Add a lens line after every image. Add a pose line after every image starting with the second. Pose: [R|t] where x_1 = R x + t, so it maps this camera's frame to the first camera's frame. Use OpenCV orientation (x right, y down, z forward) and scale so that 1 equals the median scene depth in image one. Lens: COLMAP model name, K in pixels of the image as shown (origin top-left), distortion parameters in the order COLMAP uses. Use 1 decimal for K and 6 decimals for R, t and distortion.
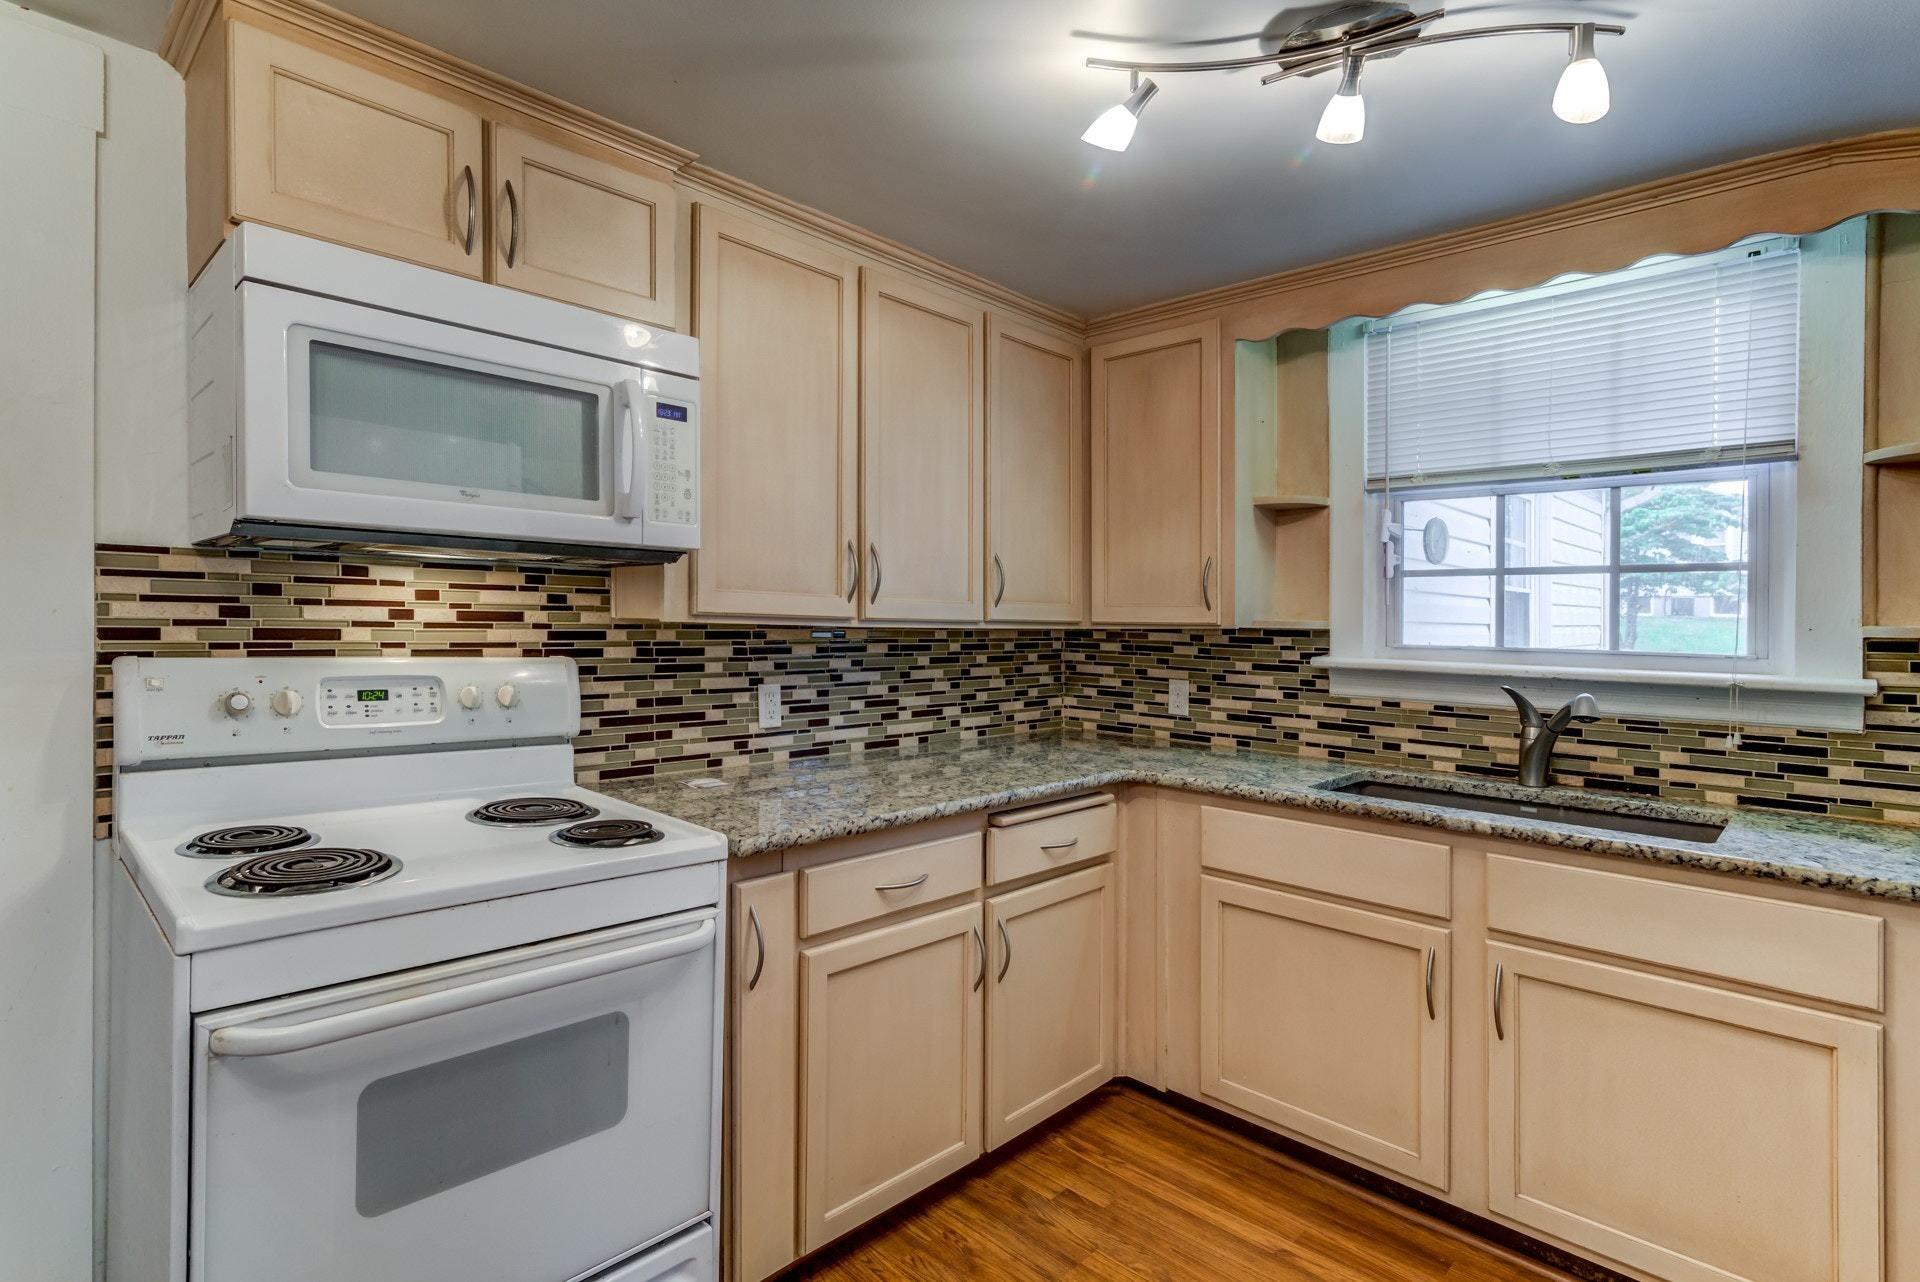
lens RADIAL K [[941.4, 0, 866.0], [0, 941.4, 622.3], [0, 0, 1]] dist [-0.002552, -0.000861]
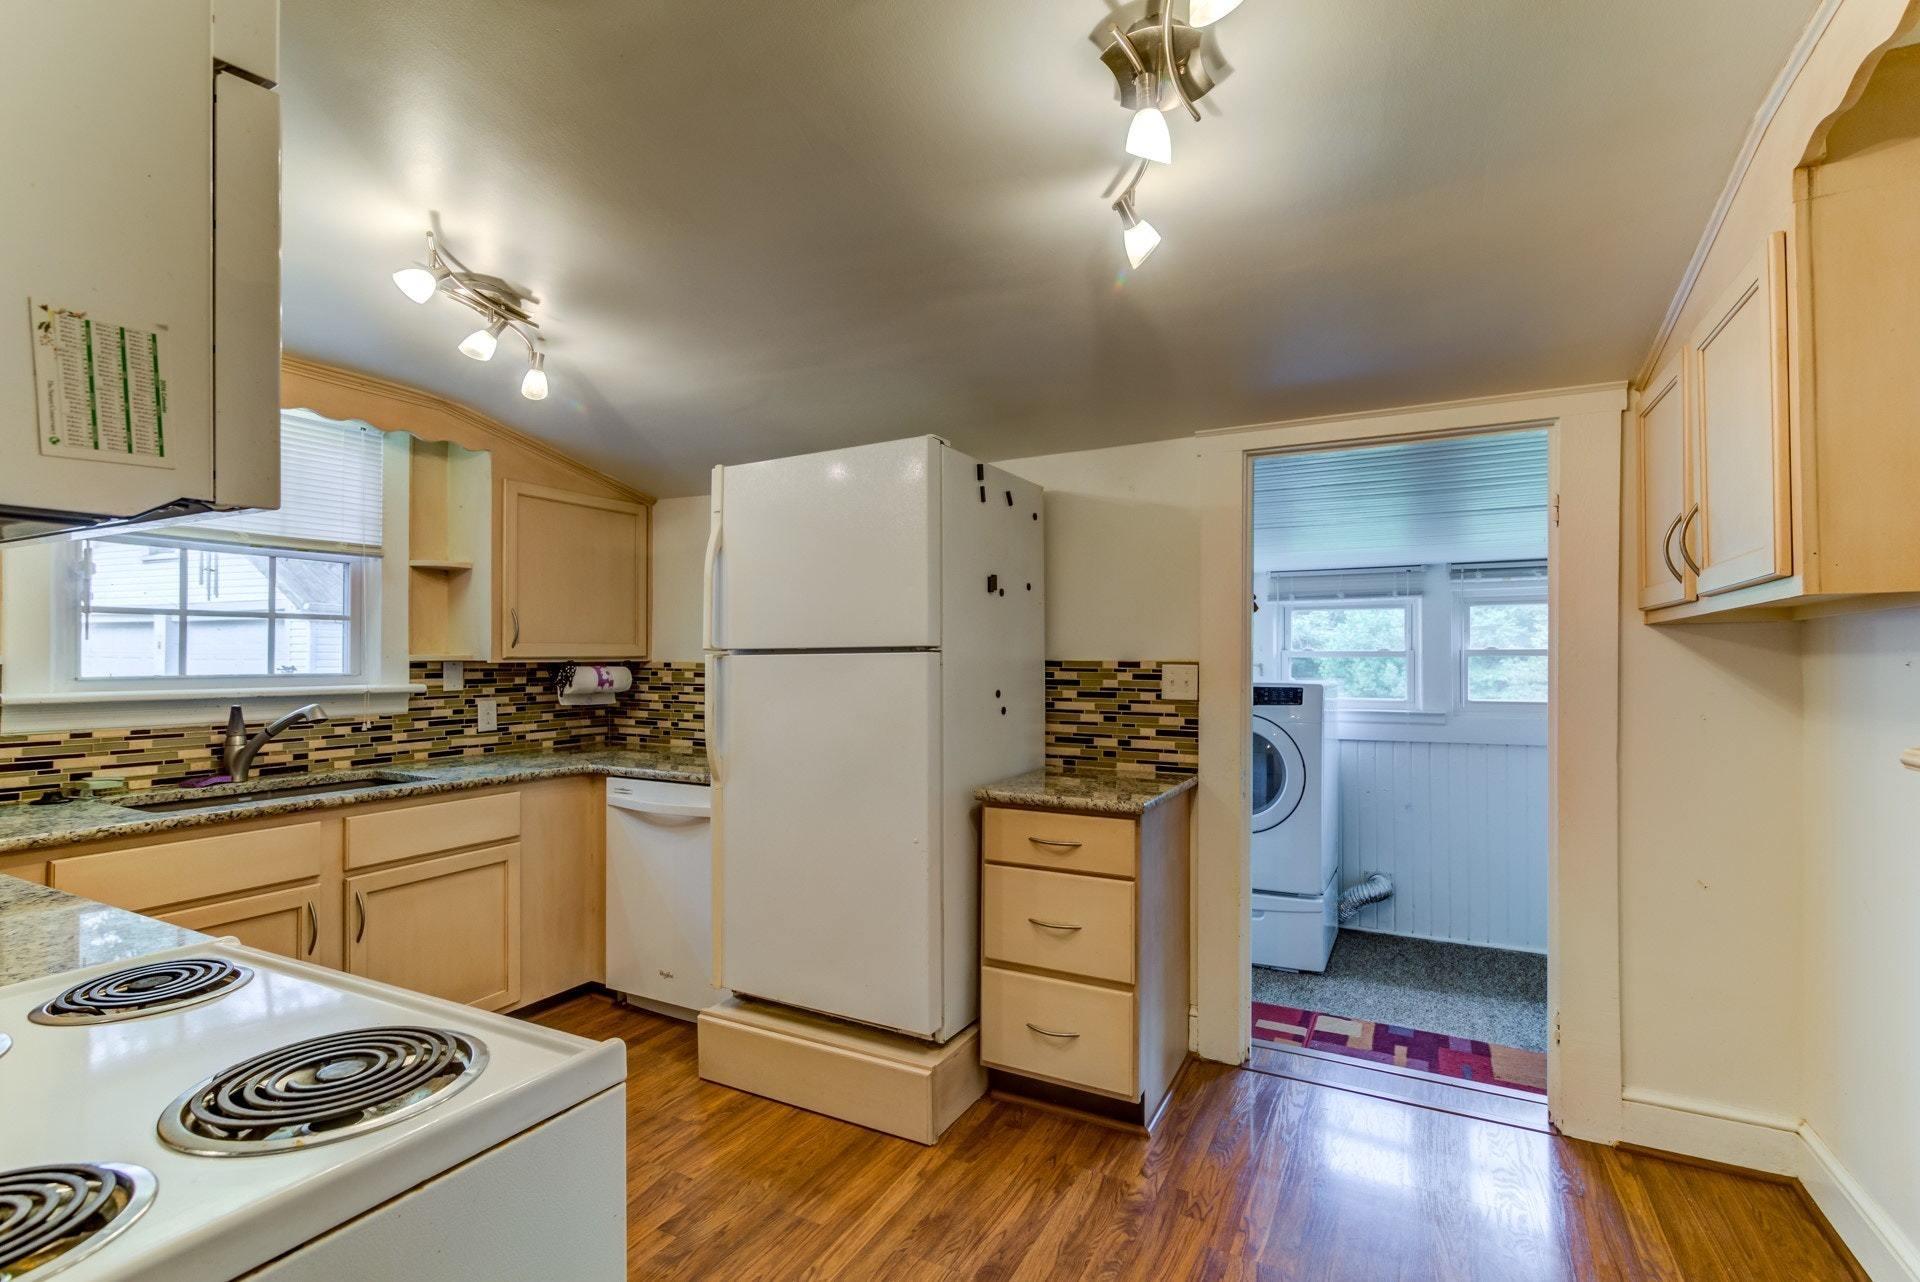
lens RADIAL K [[854.0, 0, 907.9], [0, 854.0, 651.7], [0, 0, 1]] dist [-0.002071, -0.000038]
pose [[-0.259447, -0.012625, 0.965675, -0.744875], [-0.000292, 0.999916, 0.012994, -0.022580], [-0.965757, 0.003090, -0.259429, 0.468395]]
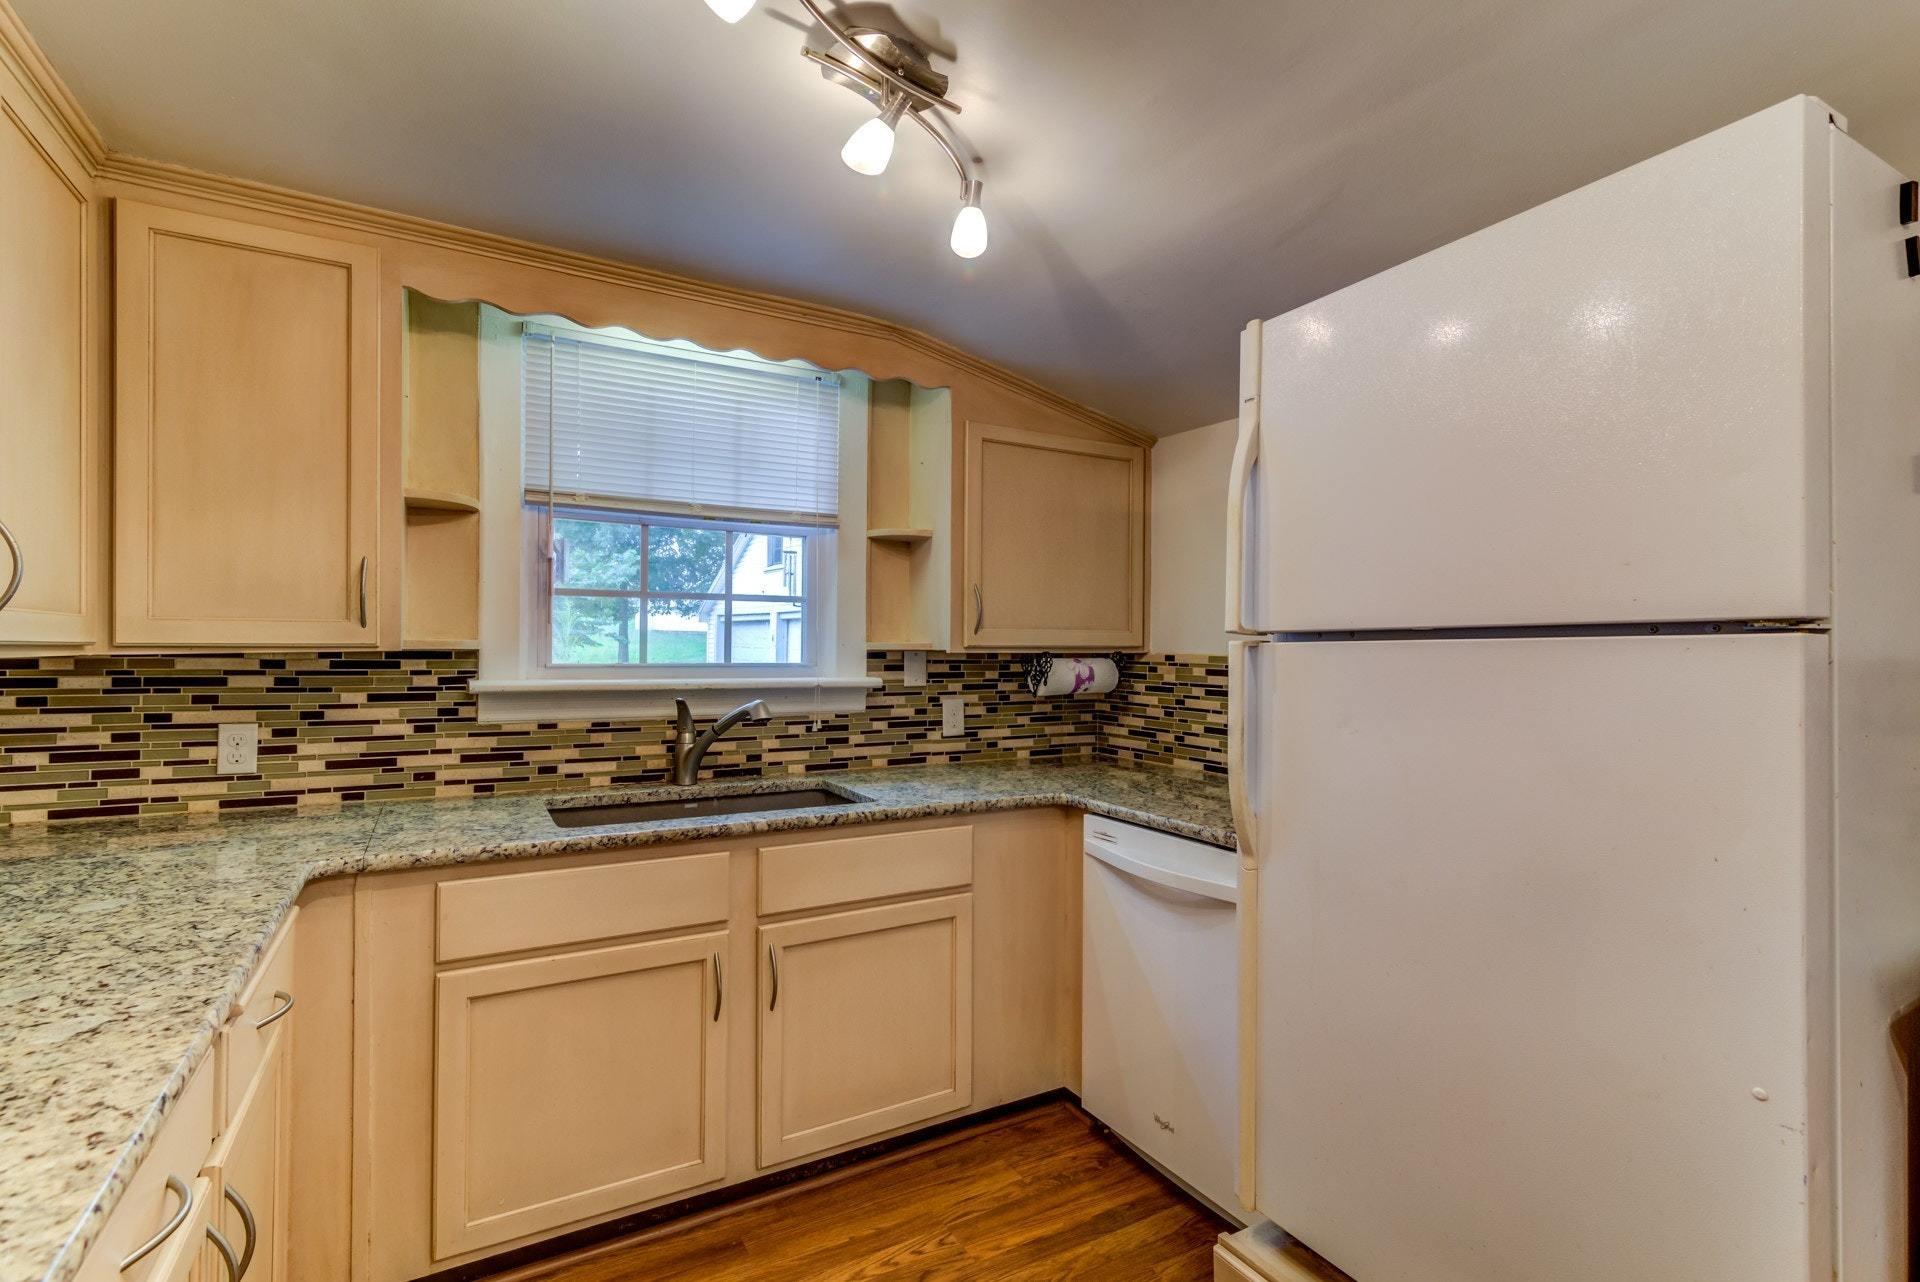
lens RADIAL K [[851.2, 0, 966.5], [0, 851.2, 640.1], [0, 0, 1]] dist [0.003552, -0.000790]
pose [[0.248113, -0.005884, 0.968713, -0.234263], [0.002107, 0.999982, 0.005534, -0.006969], [-0.968729, 0.000668, 0.248121, 0.468793]]
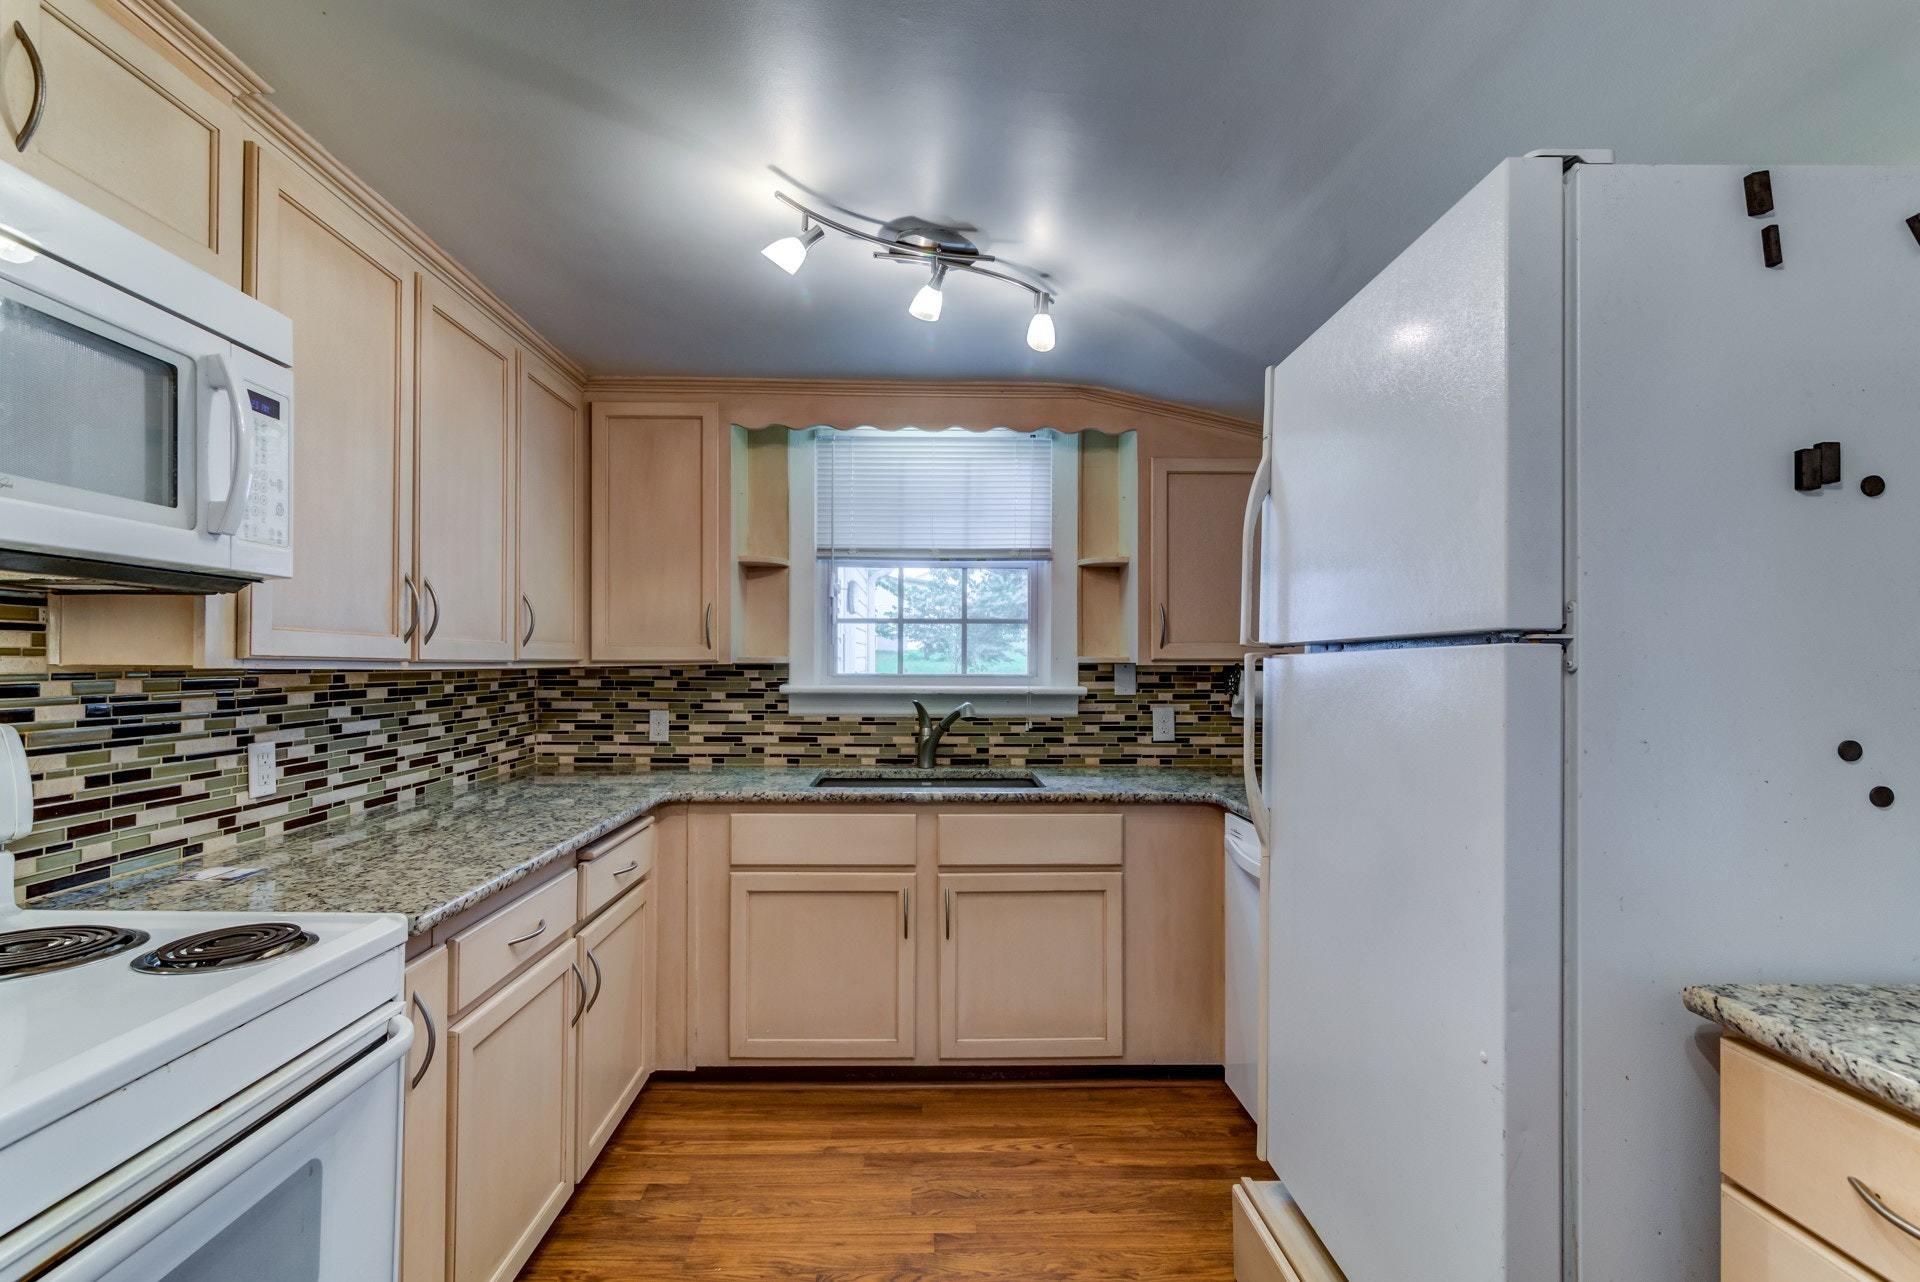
lens RADIAL K [[854.0, 0, 952.2], [0, 854.0, 647.6], [0, 0, 1]] dist [-0.002071, -0.000038]
pose [[0.679077, -0.003586, 0.734059, -0.274127], [0.011822, 0.999912, -0.006051, -0.005690], [-0.733972, 0.012787, 0.679059, 0.069861]]
